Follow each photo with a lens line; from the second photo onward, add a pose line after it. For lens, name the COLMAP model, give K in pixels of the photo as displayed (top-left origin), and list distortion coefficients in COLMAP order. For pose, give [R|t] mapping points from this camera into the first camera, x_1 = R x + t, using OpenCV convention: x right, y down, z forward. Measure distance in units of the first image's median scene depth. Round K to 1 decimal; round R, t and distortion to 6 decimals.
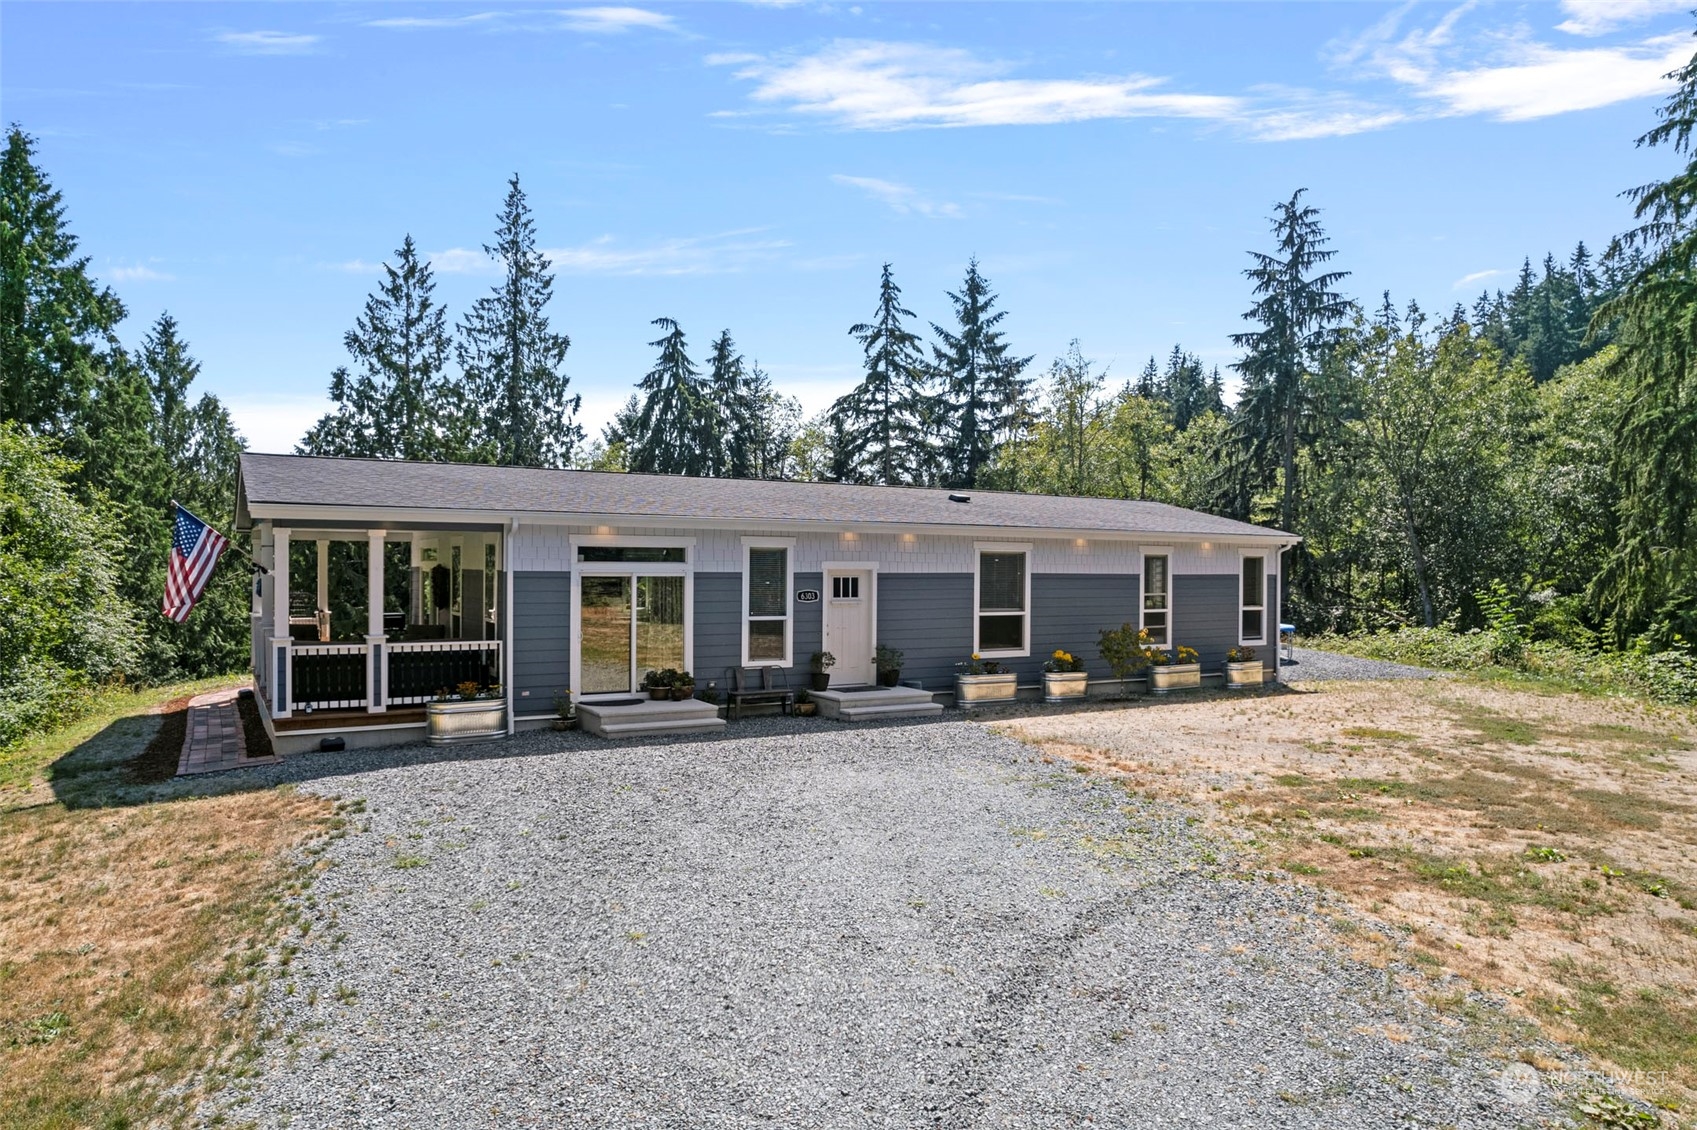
lens RADIAL K [[1080.9, 0, 849.7], [0, 1080.9, 564.2], [0, 0, 1]] dist [-0.045823, 0.011084]
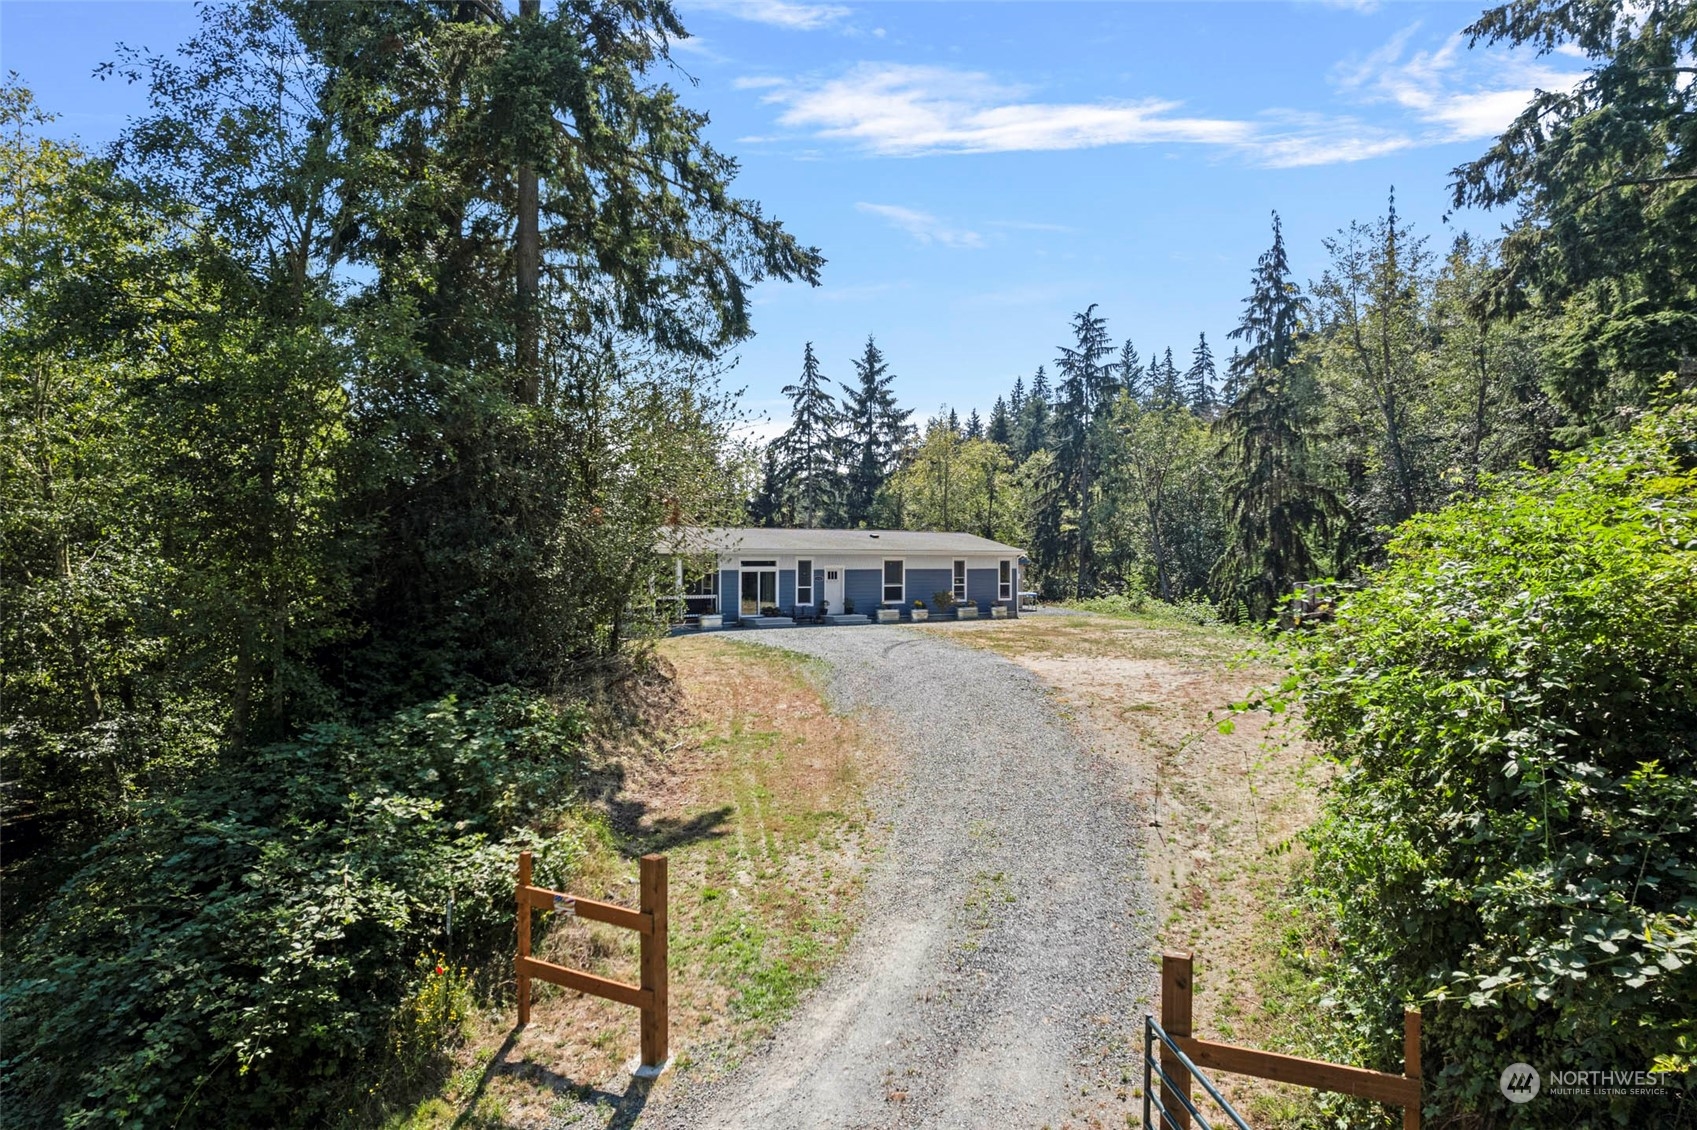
lens RADIAL K [[1080.9, 0, 848.4], [0, 1080.9, 563.2], [0, 0, 1]] dist [-0.045823, 0.011084]
pose [[0.995022, -0.006885, 0.099414, -0.054238], [0.006115, 0.999949, 0.008050, -0.006727], [-0.099464, -0.007402, 0.995014, -0.380740]]
